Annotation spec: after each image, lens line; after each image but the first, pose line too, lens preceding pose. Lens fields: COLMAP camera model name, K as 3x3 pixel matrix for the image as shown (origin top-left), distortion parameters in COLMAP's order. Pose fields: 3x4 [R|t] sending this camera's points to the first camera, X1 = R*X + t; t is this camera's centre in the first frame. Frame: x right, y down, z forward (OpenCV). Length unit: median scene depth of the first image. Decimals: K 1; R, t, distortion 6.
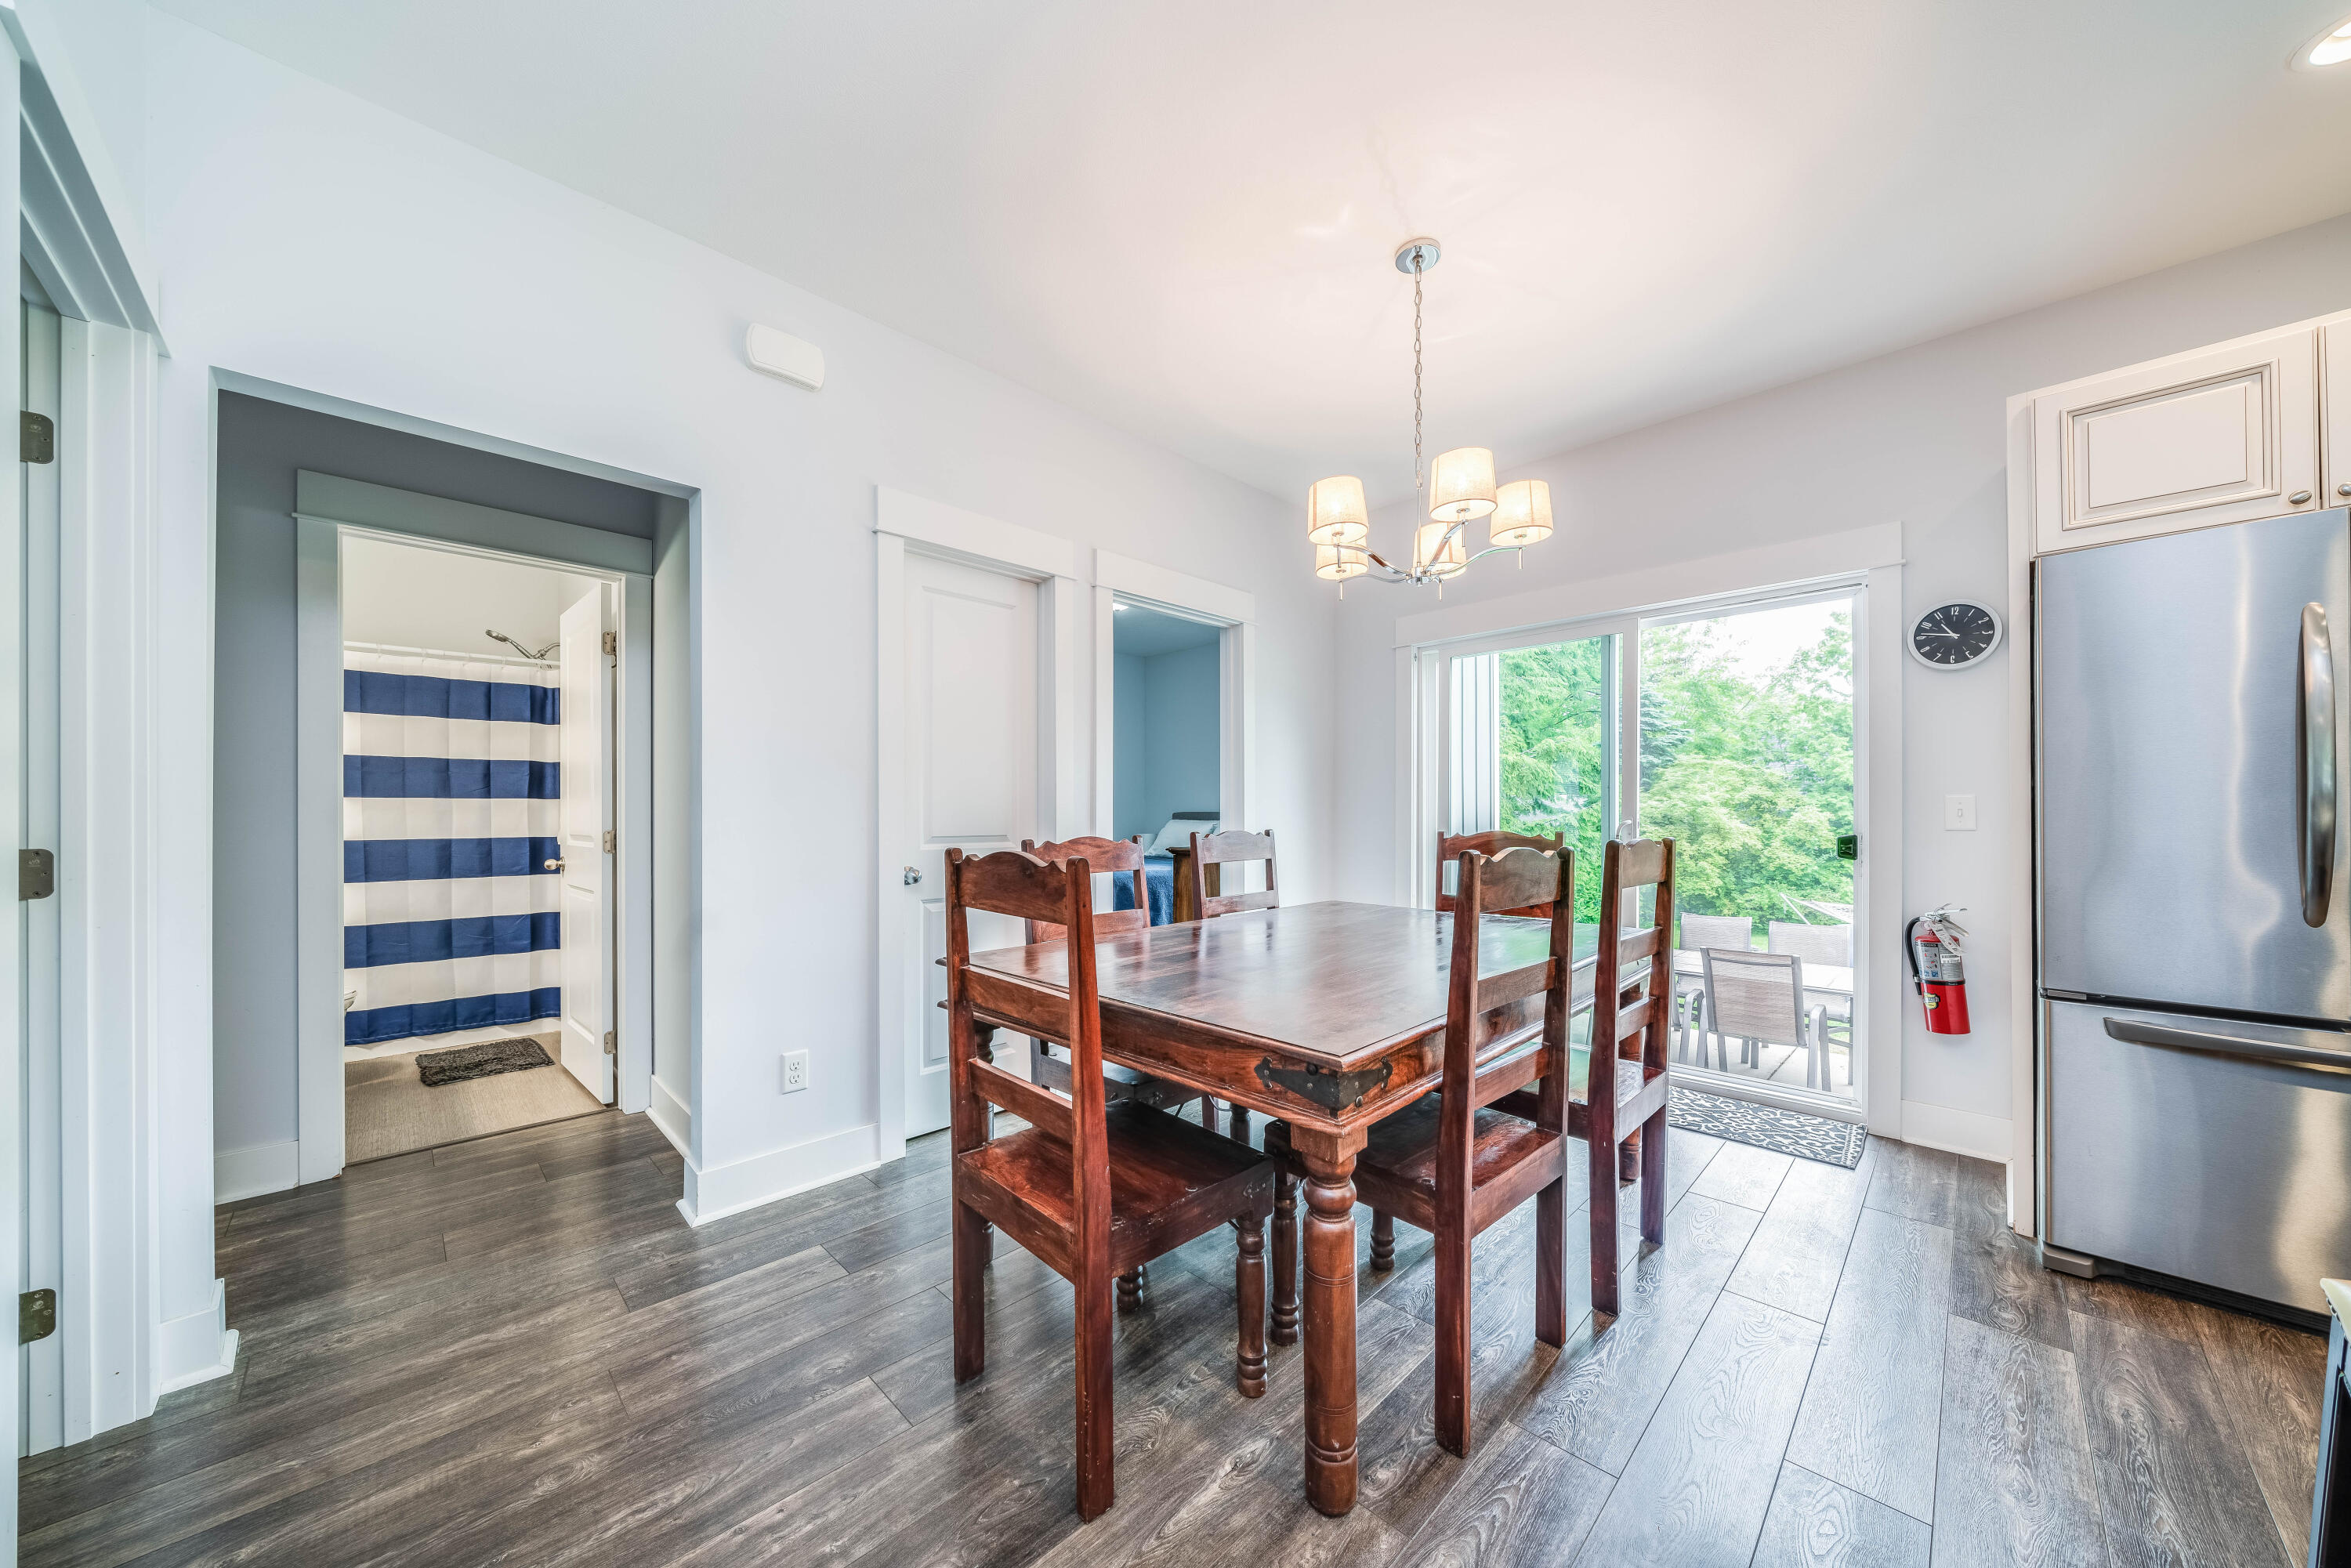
lens RADIAL K [[805.4, 0, 1178.1], [0, 805.4, 813.2], [0, 0, 1]] dist [-0.002698, -0.000116]
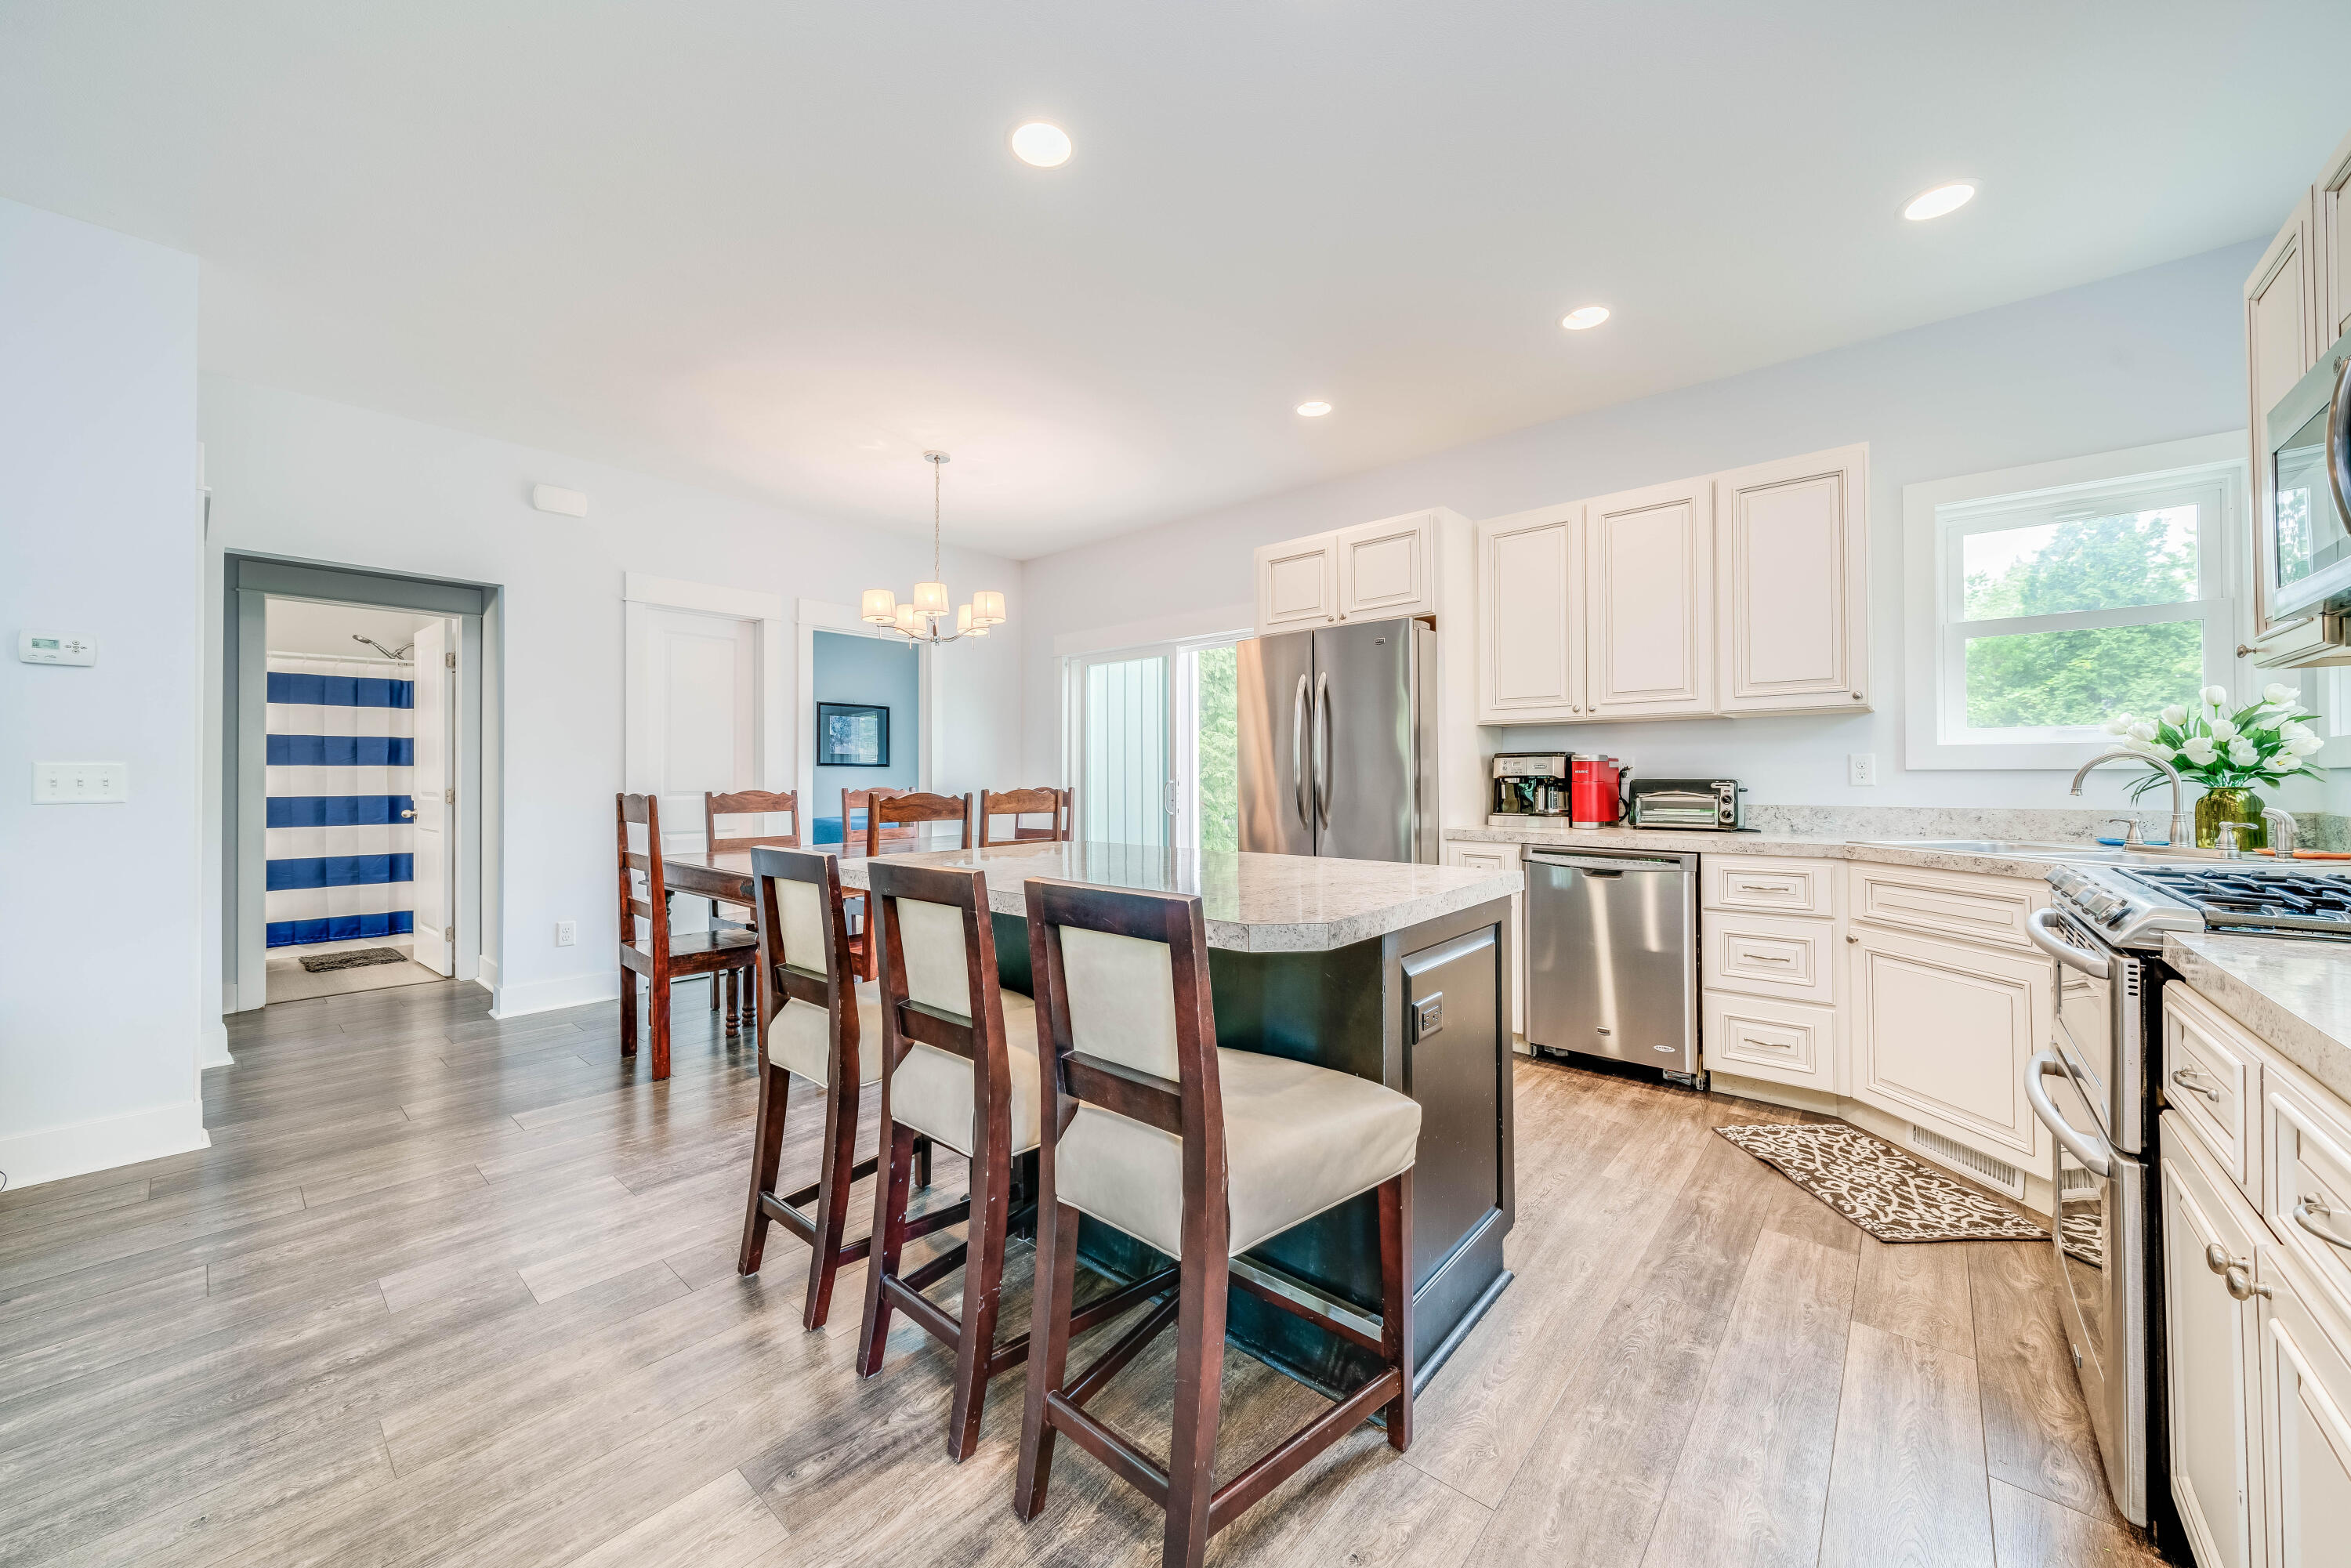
lens RADIAL K [[858.4, 0, 1177.5], [0, 858.4, 771.1], [0, 0, 1]] dist [-0.001381, -0.000149]
pose [[0.997273, -0.000514, 0.073802, 0.498315], [0.001113, 0.999967, -0.008079, 0.004214], [-0.073796, 0.008139, 0.997240, -0.653852]]
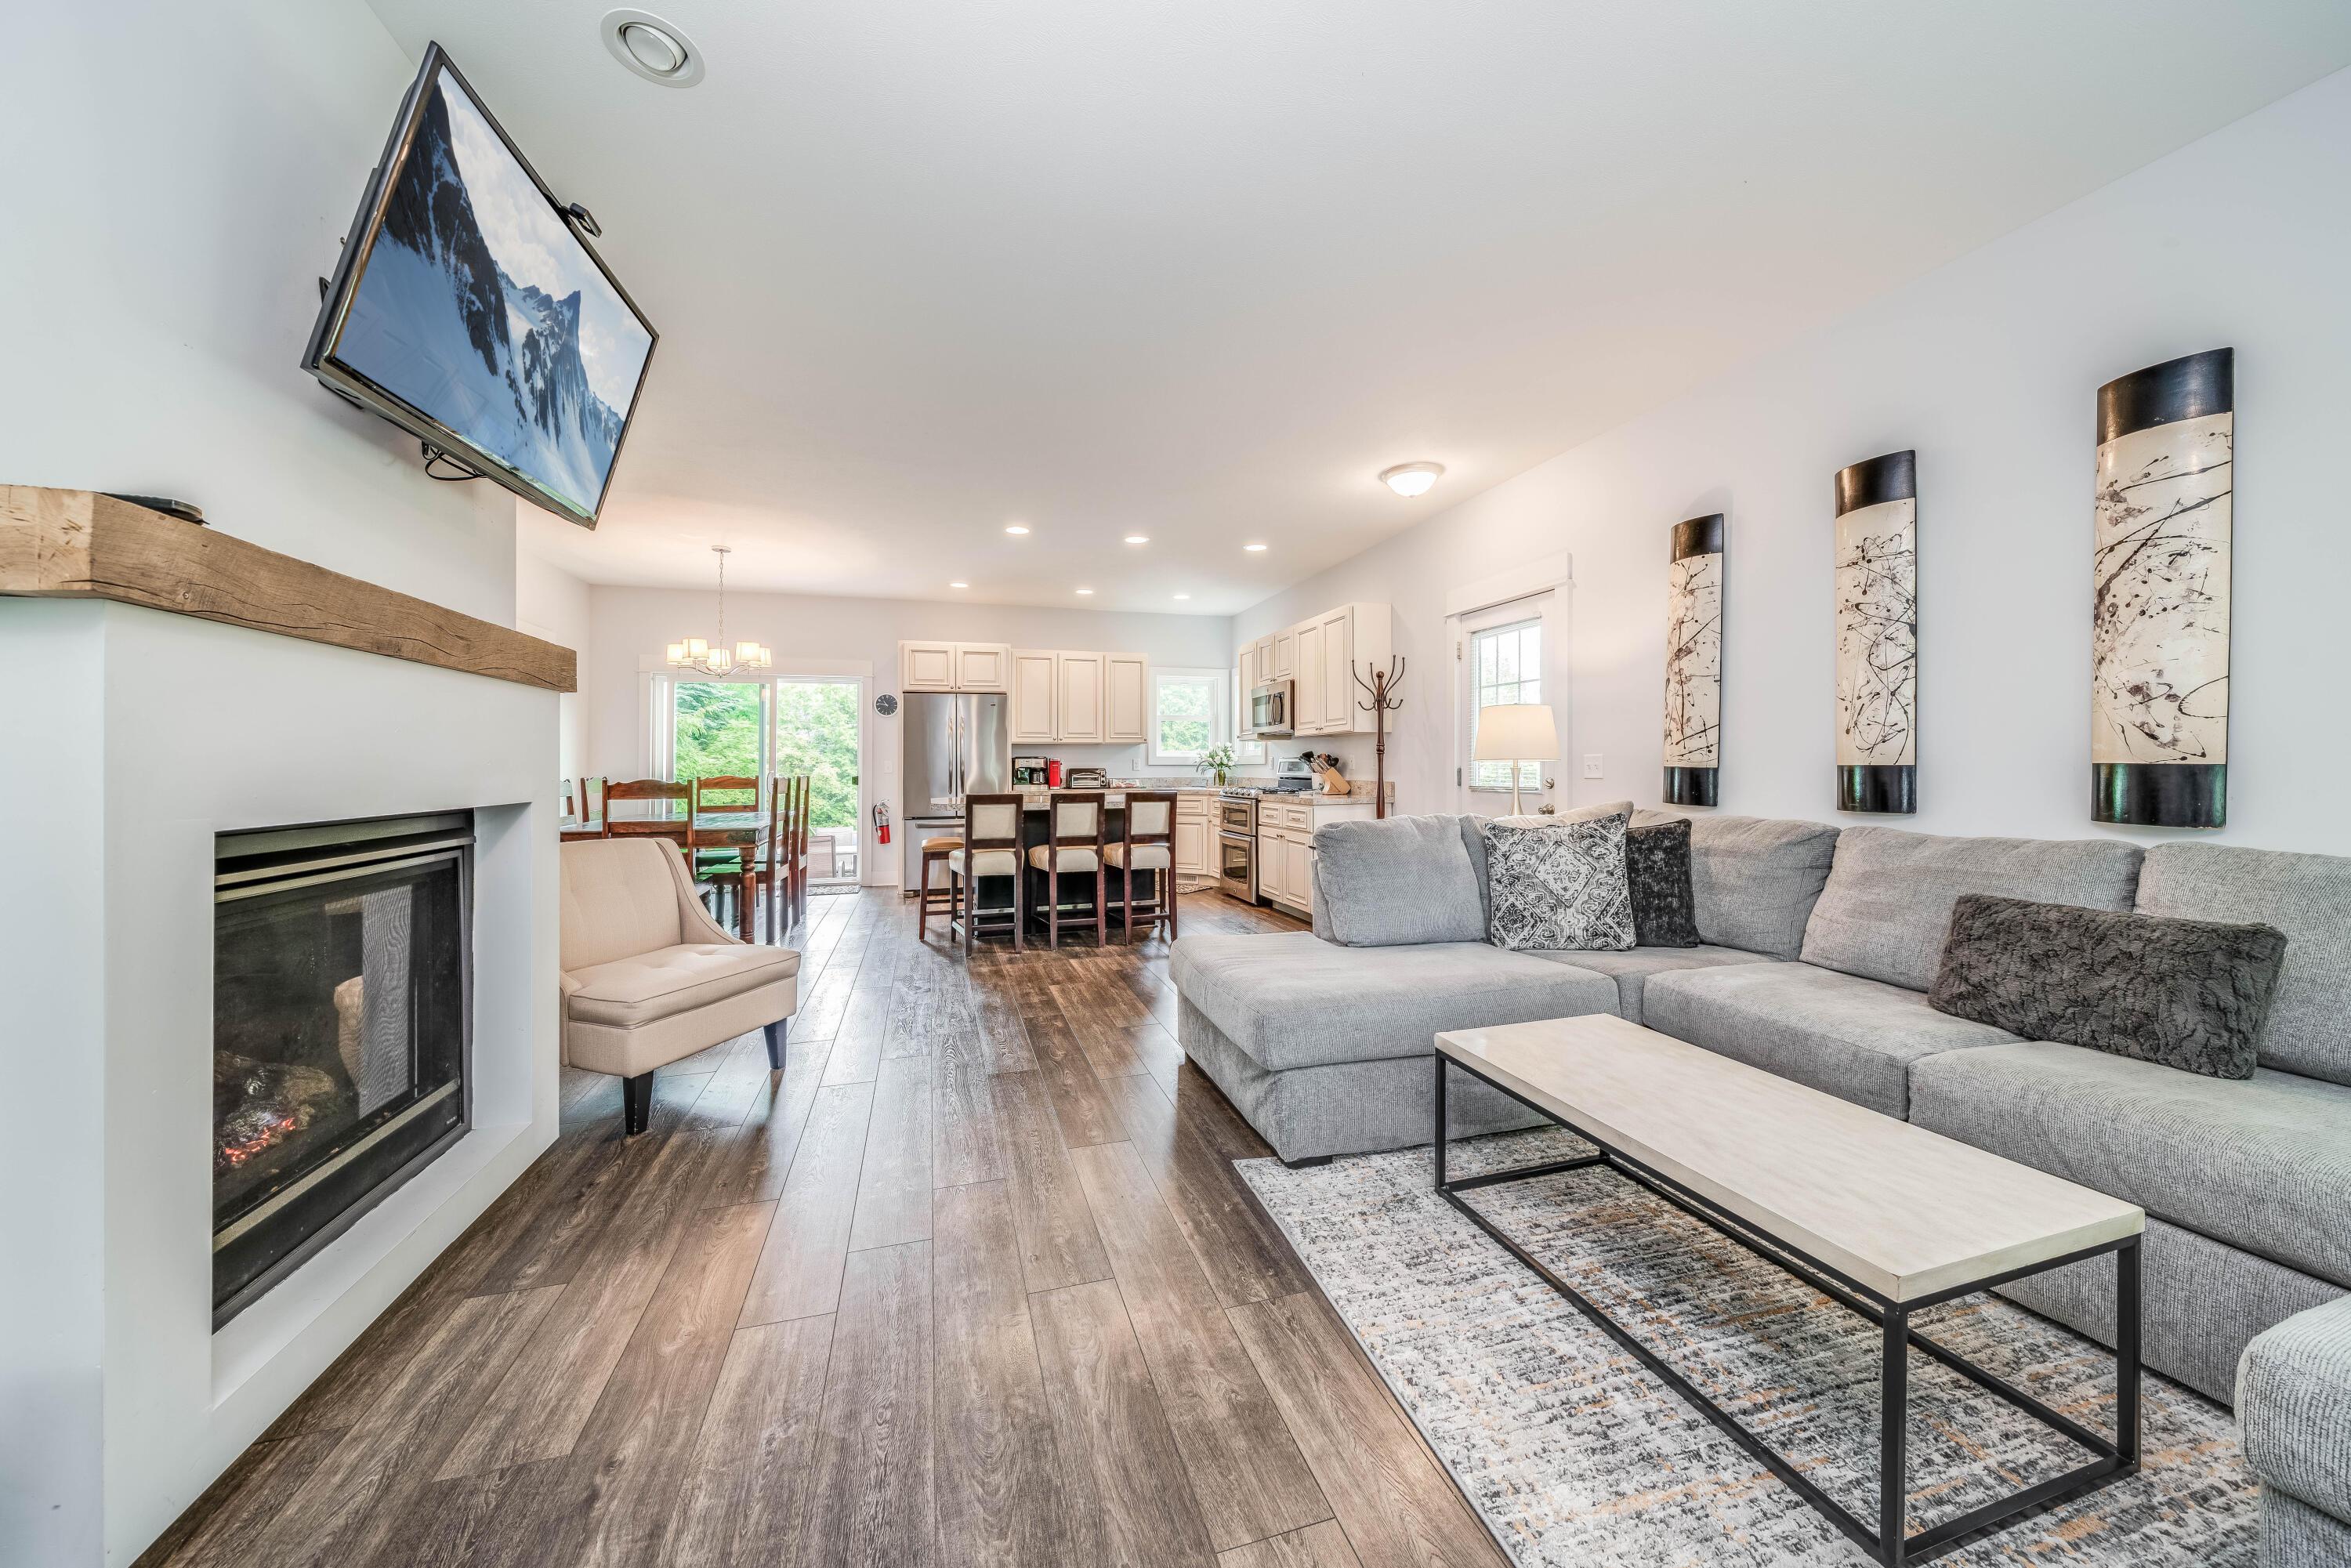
lens RADIAL K [[821.3, 0, 1183.2], [0, 821.3, 749.5], [0, 0, 1]] dist [-0.001146, 0.000012]
pose [[0.466303, 0.016826, 0.884465, -0.963432], [0.004415, 0.999762, -0.021348, 0.003905], [-0.884614, 0.013860, 0.466117, -1.108187]]
